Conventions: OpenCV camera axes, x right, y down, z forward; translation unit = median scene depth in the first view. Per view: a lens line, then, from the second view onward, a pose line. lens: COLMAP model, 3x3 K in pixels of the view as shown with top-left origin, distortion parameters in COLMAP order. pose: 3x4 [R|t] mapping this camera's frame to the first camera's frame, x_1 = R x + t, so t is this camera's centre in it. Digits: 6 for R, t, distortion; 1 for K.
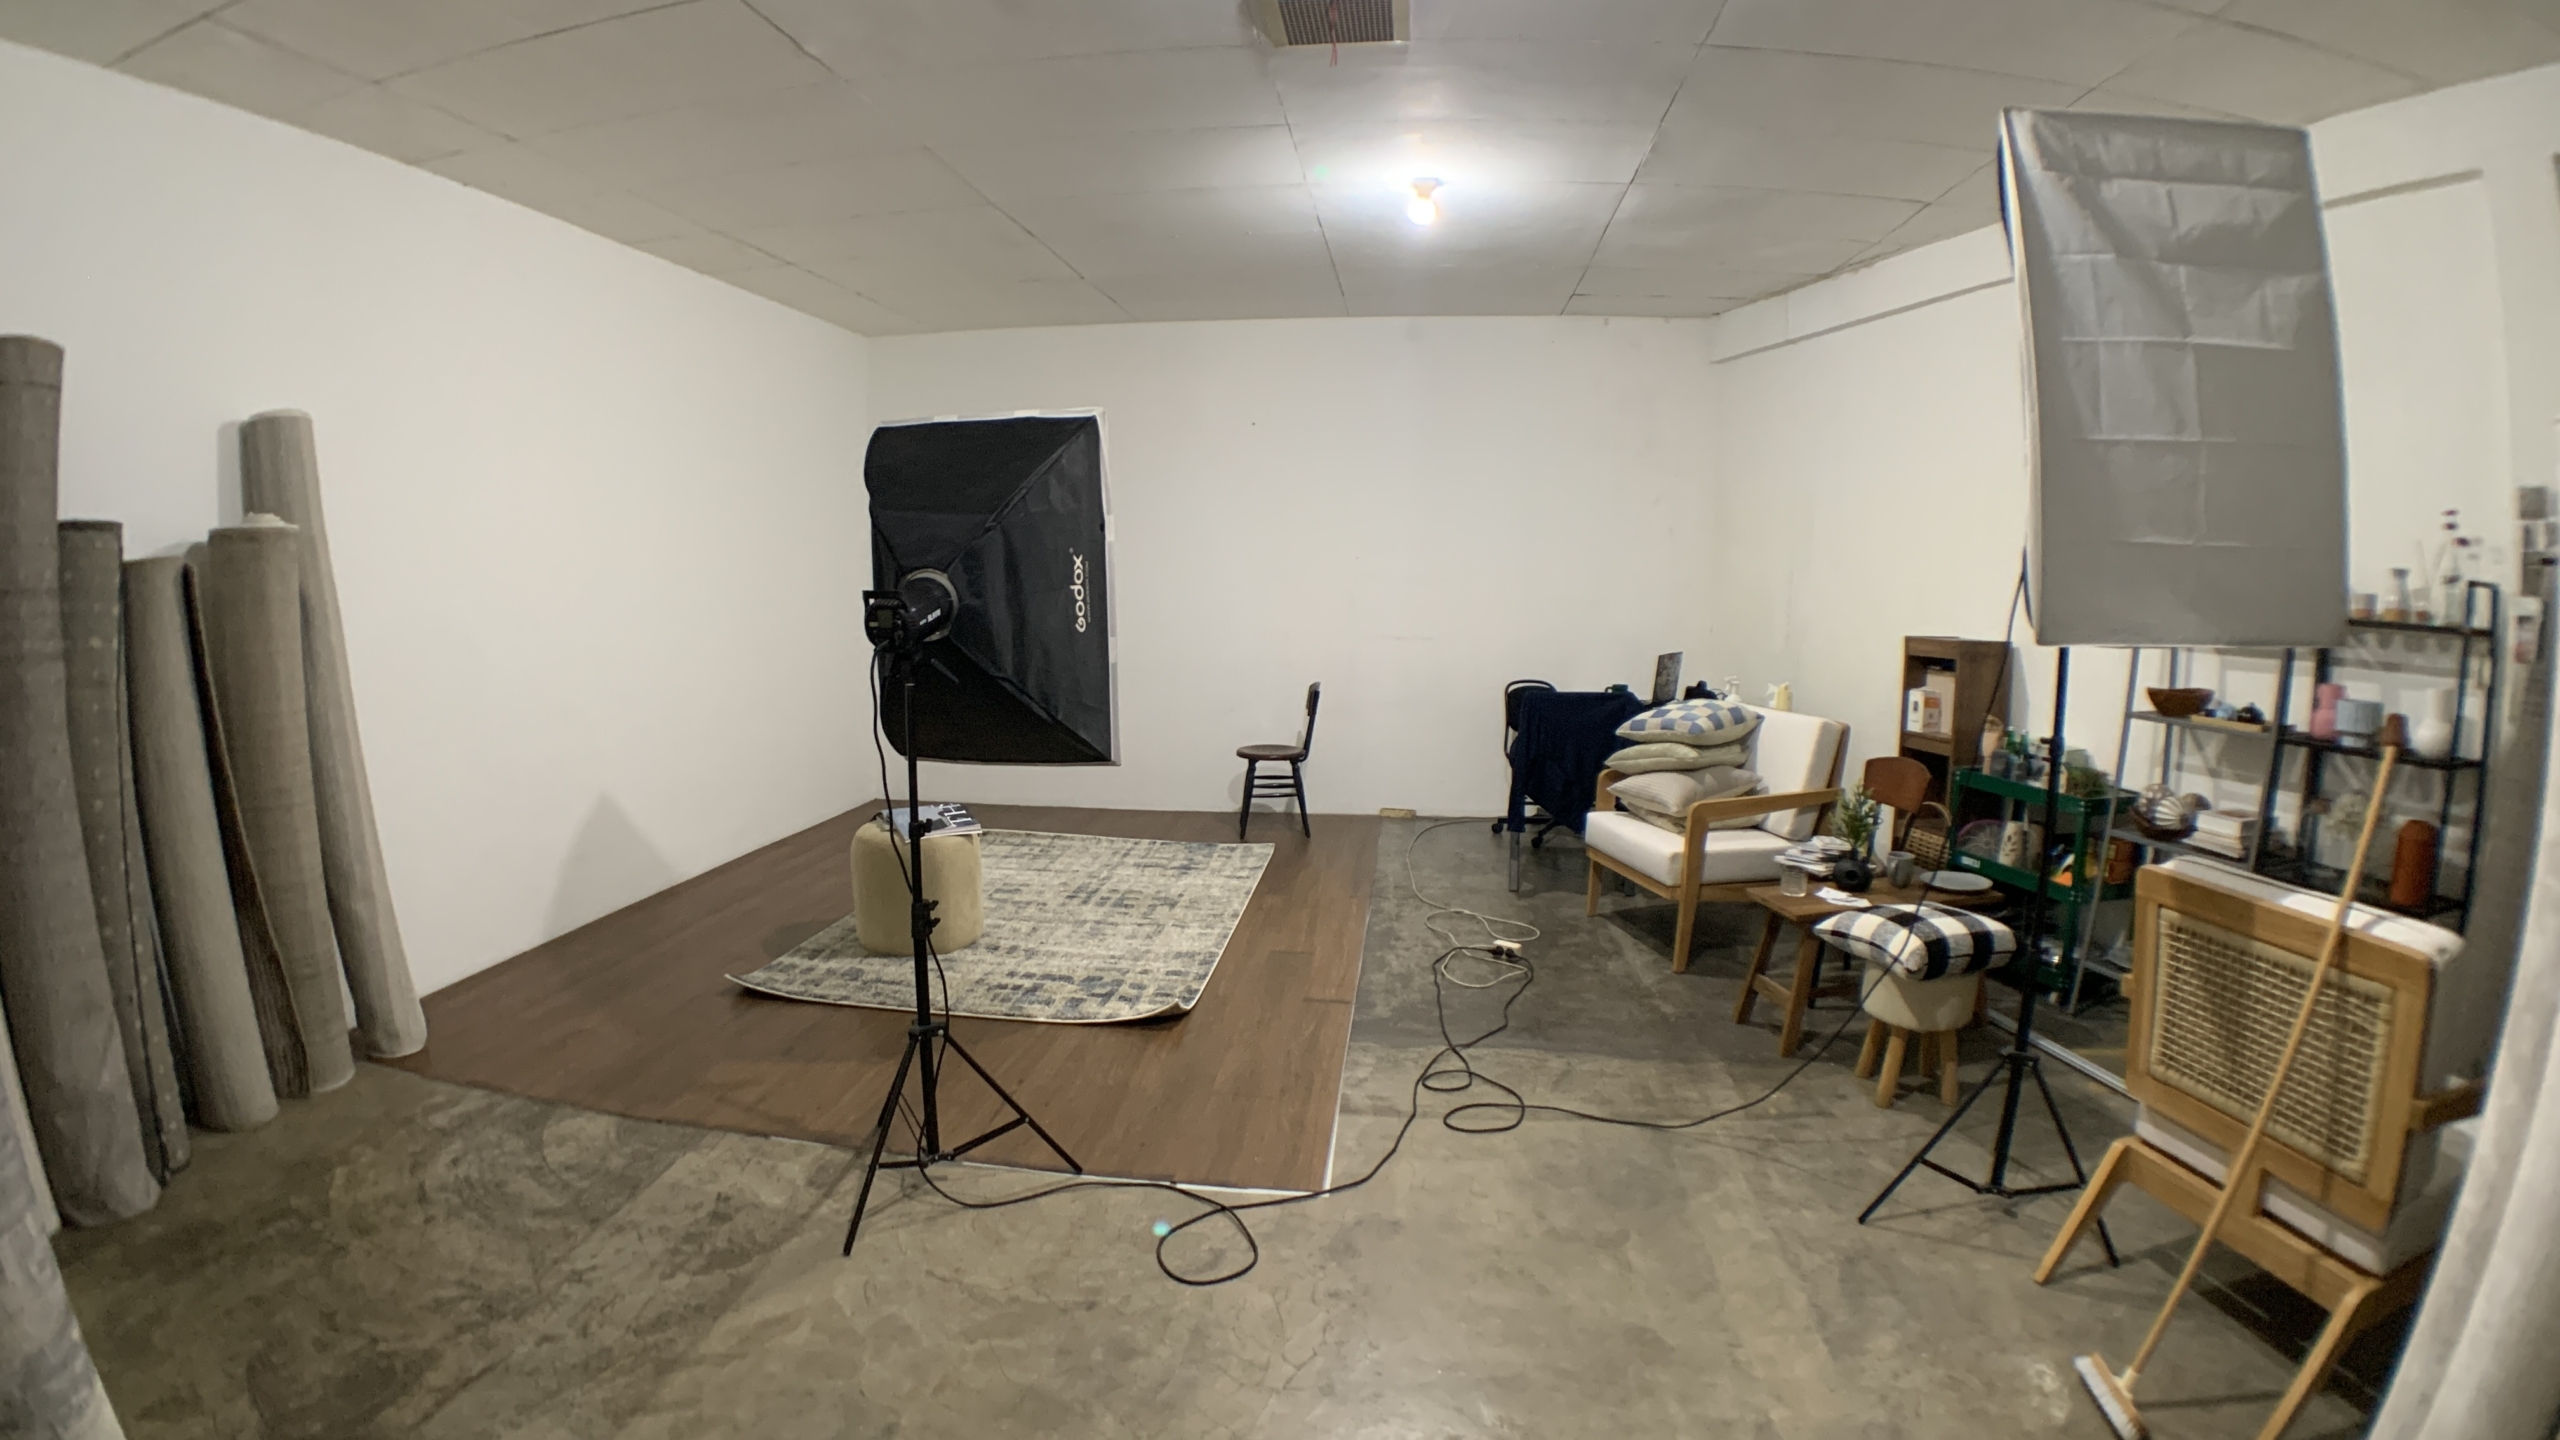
lens RADIAL K [[1158.8, 0, 1269.5], [0, 1158.8, 703.6], [0, 0, 1]] dist [-0.193203, 0.031267]
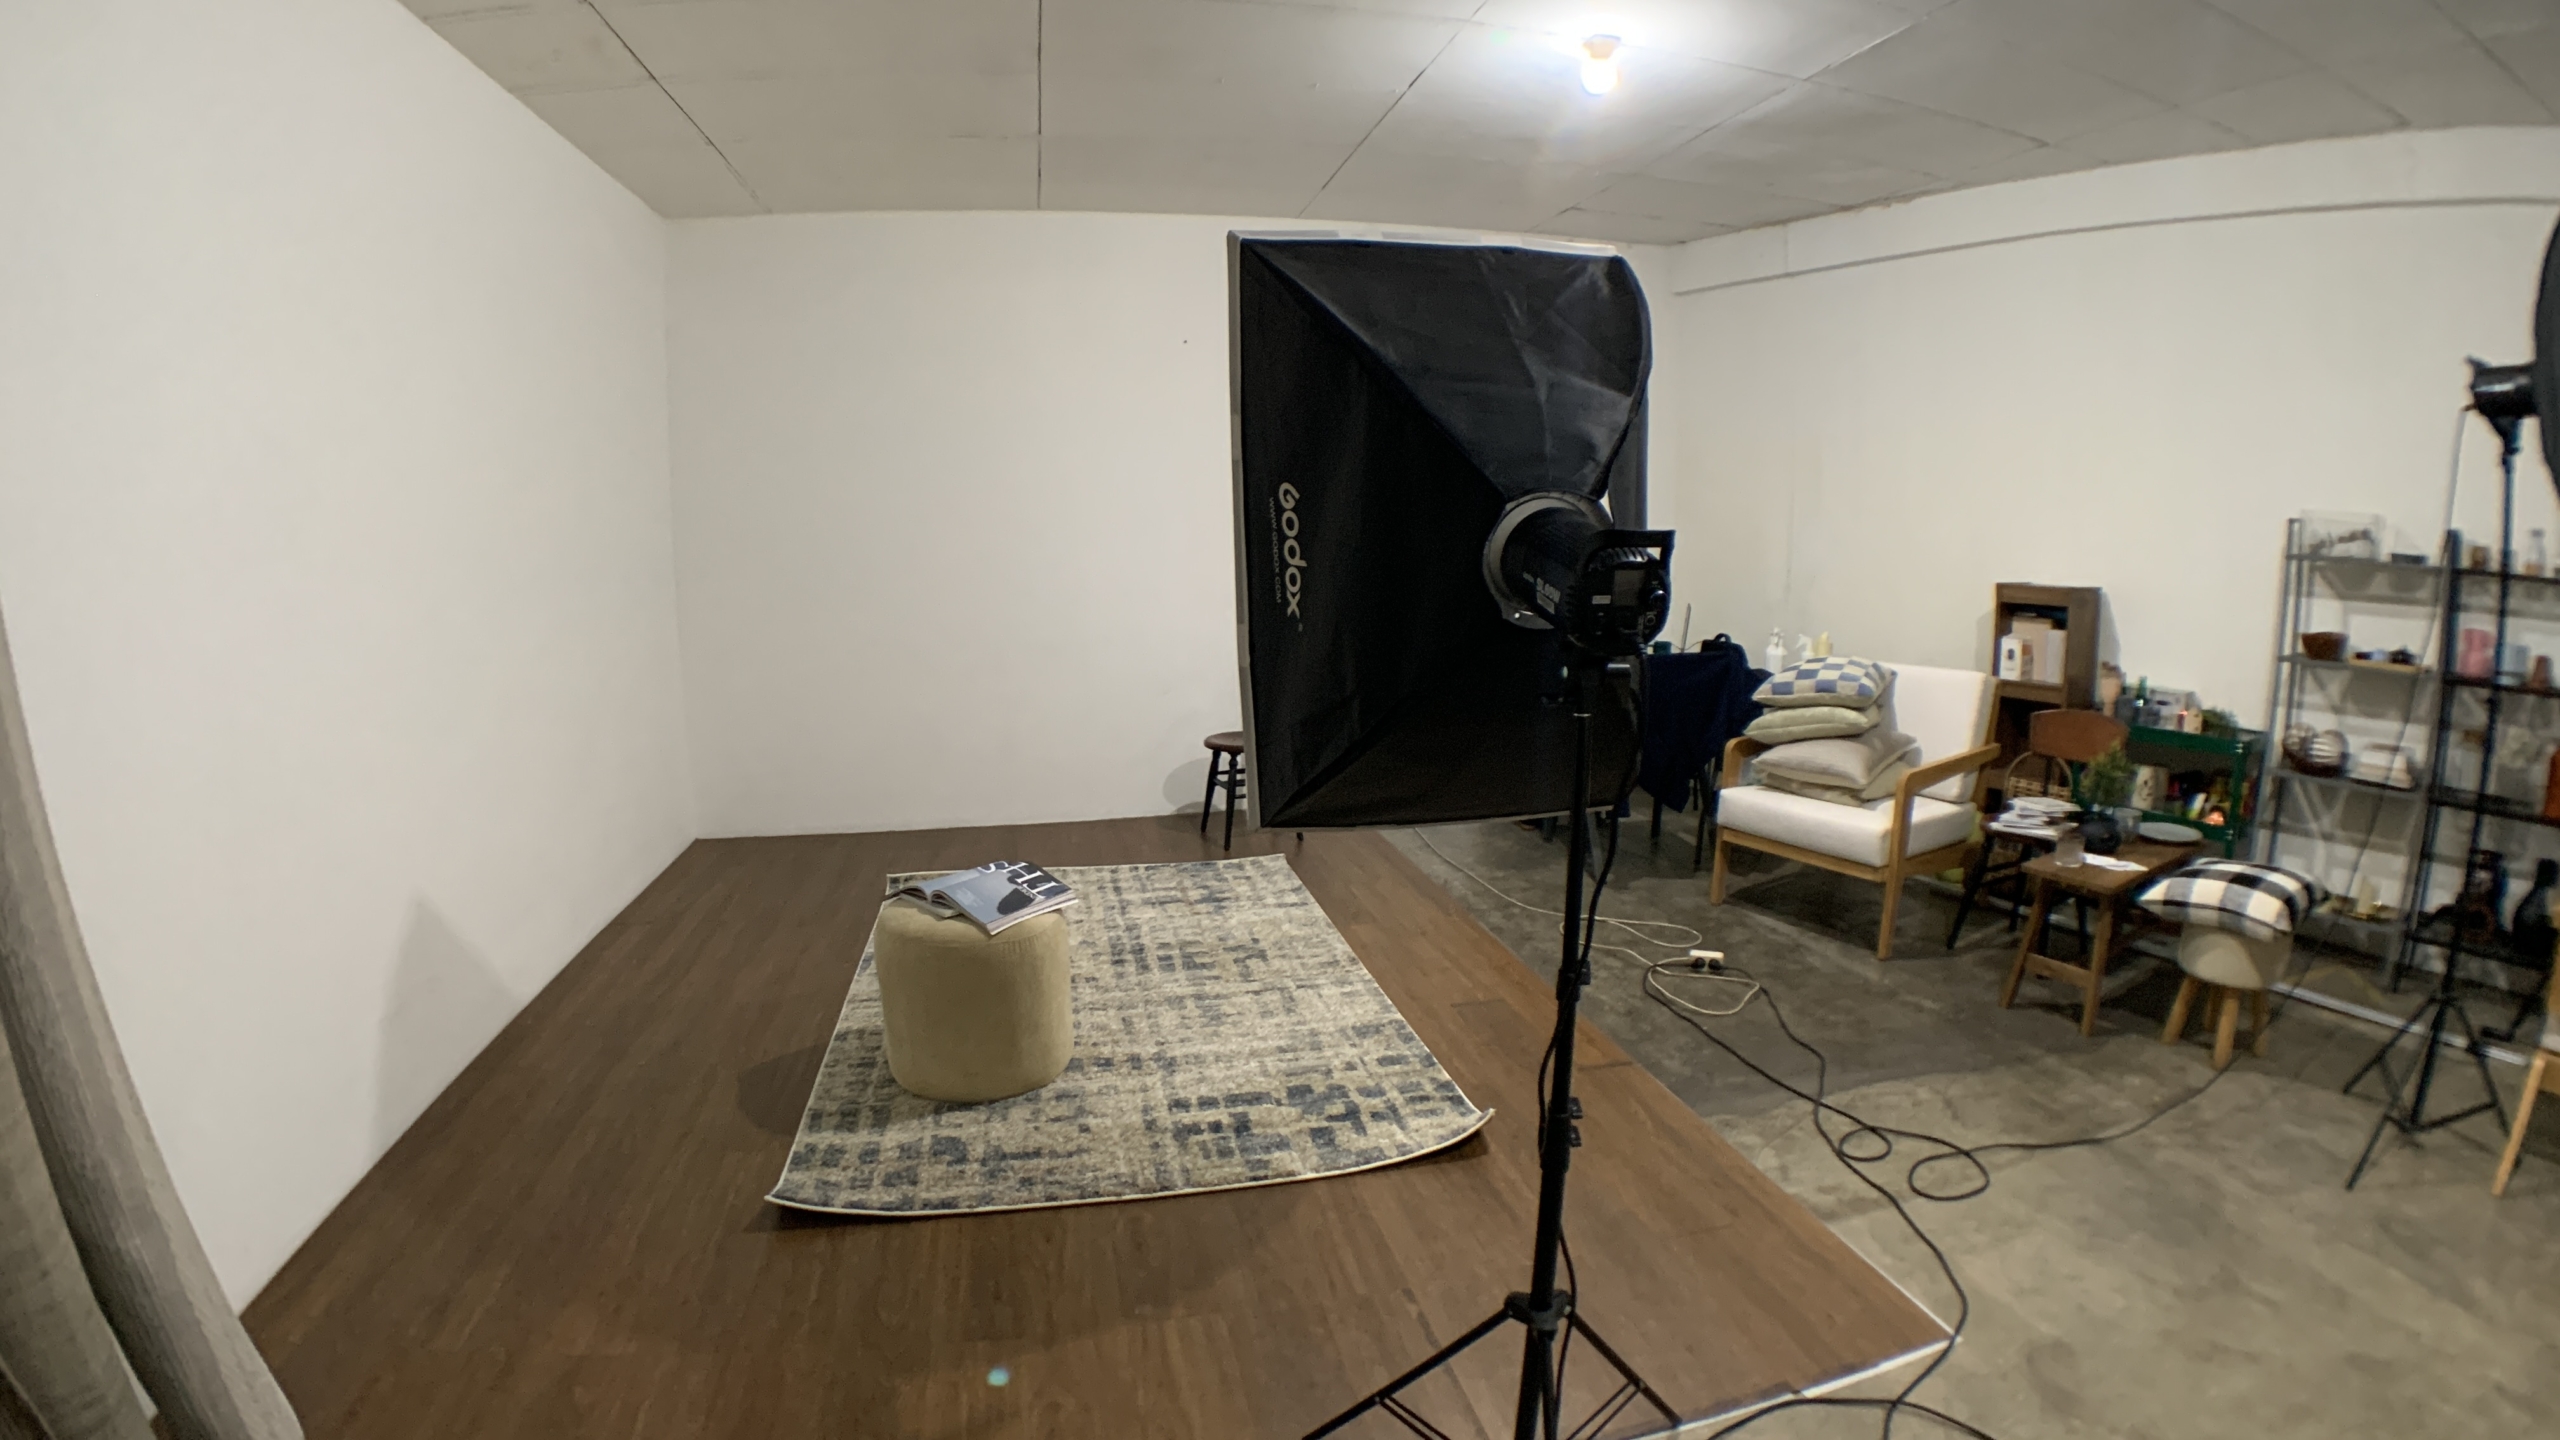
lens RADIAL K [[1160.9, 0, 1282.2], [0, 1160.9, 714.9], [0, 0, 1]] dist [-0.197471, 0.030013]
pose [[0.942961, -0.067340, 0.326021, -0.462574], [0.052450, 0.997148, 0.054260, -0.039513], [-0.328745, -0.034066, 0.943804, 0.414792]]
